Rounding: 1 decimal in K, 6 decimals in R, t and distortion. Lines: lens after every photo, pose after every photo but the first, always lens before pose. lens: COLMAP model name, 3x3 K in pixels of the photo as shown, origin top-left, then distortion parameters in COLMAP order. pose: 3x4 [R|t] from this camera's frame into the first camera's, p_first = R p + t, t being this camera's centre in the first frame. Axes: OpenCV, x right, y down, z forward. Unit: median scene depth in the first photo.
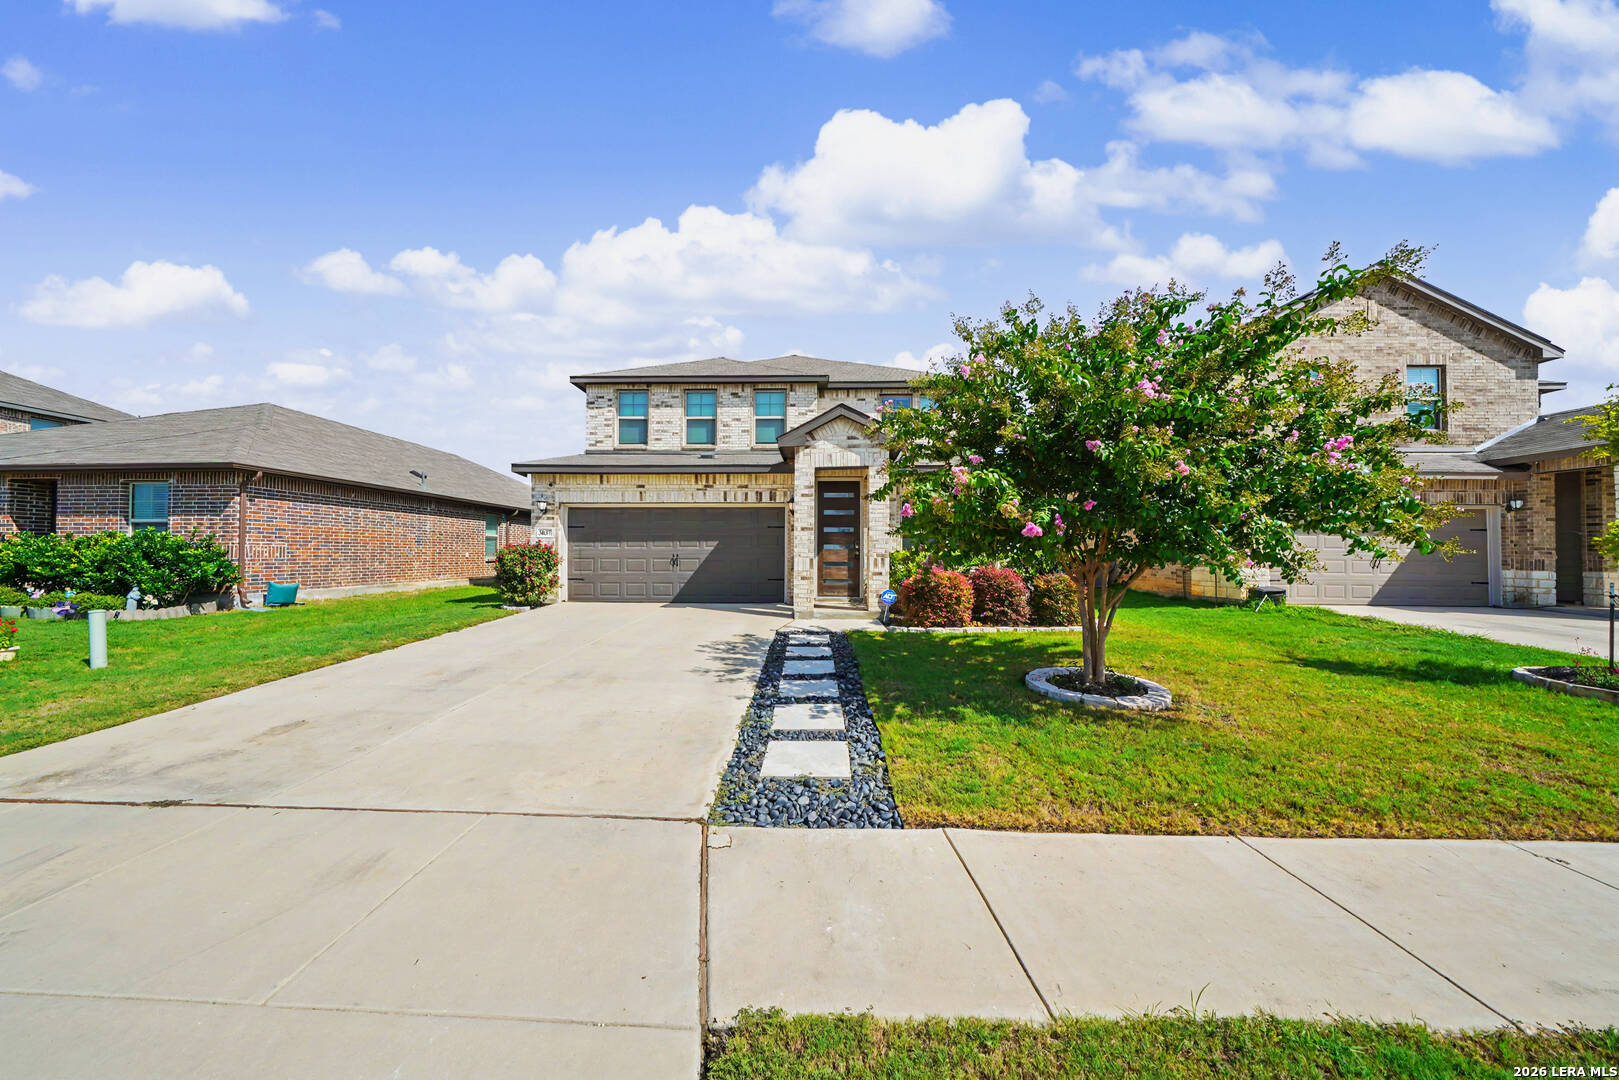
lens RADIAL K [[546.9, 0, 798.4], [0, 546.9, 545.6], [0, 0, 1]] dist [-0.001344, -0.000388]
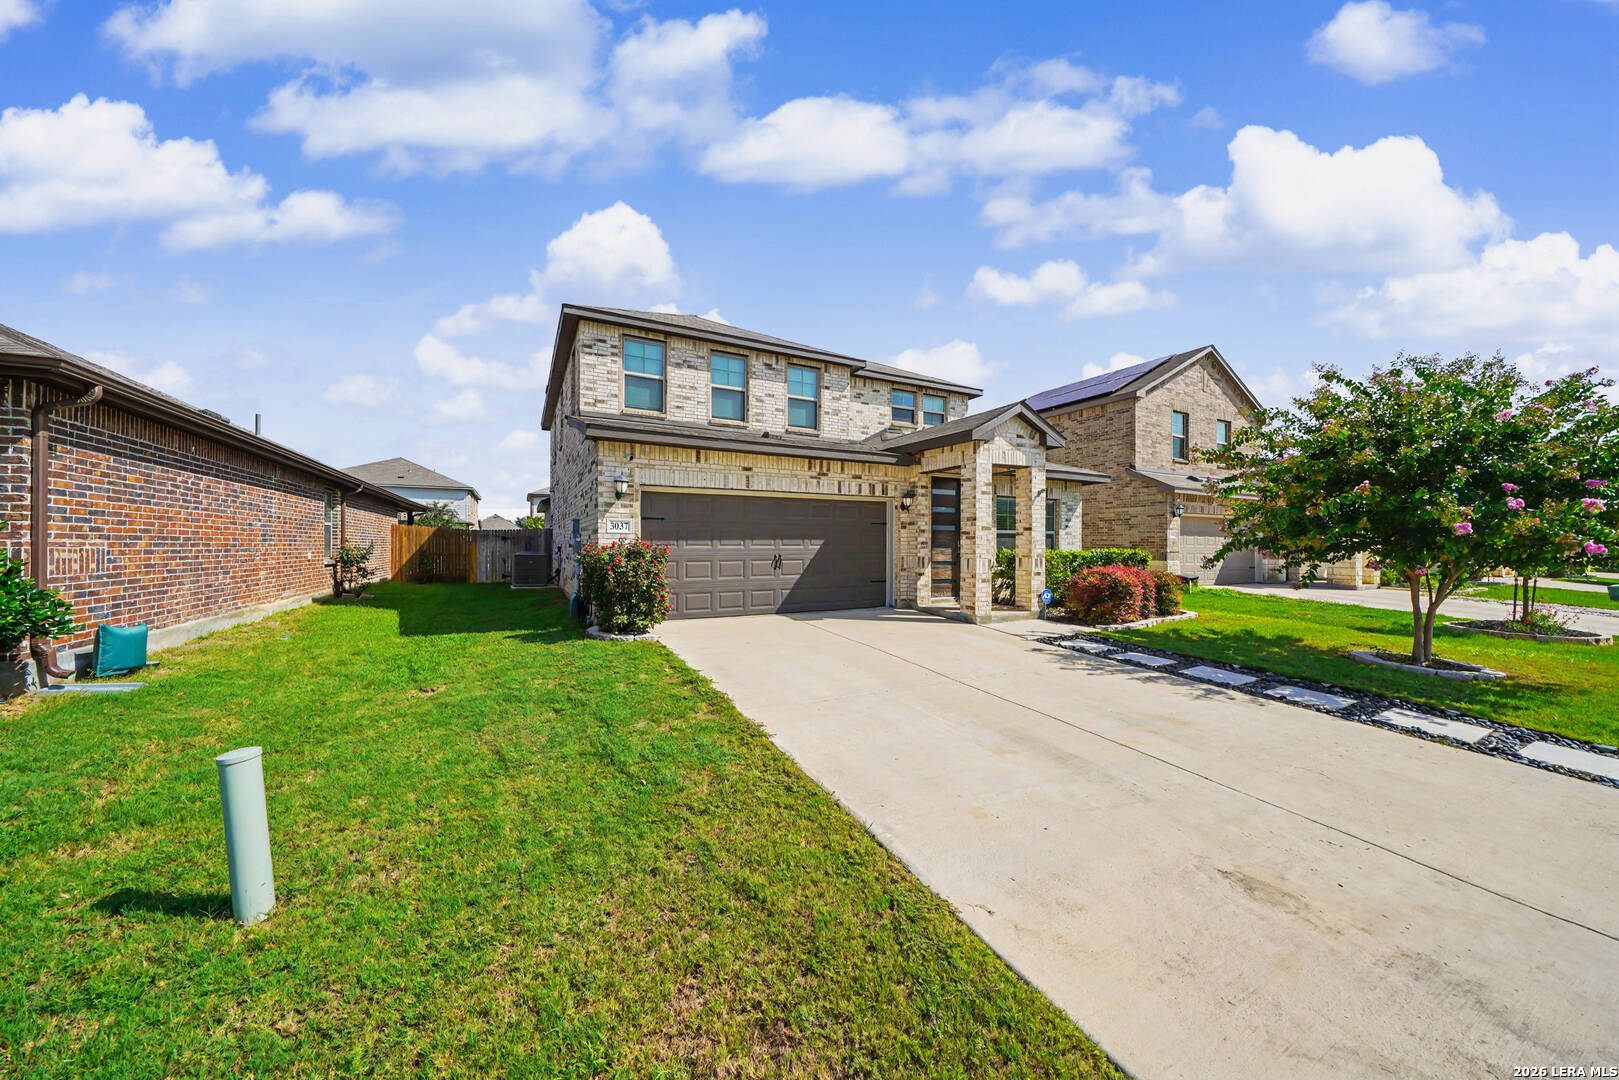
lens RADIAL K [[546.9, 0, 798.4], [0, 546.9, 545.6], [0, 0, 1]] dist [-0.001344, -0.000388]
pose [[0.873410, -0.002507, 0.486979, -0.608313], [-0.007546, 0.999797, 0.018681, -0.013538], [-0.486927, -0.019991, 0.873214, 0.275532]]
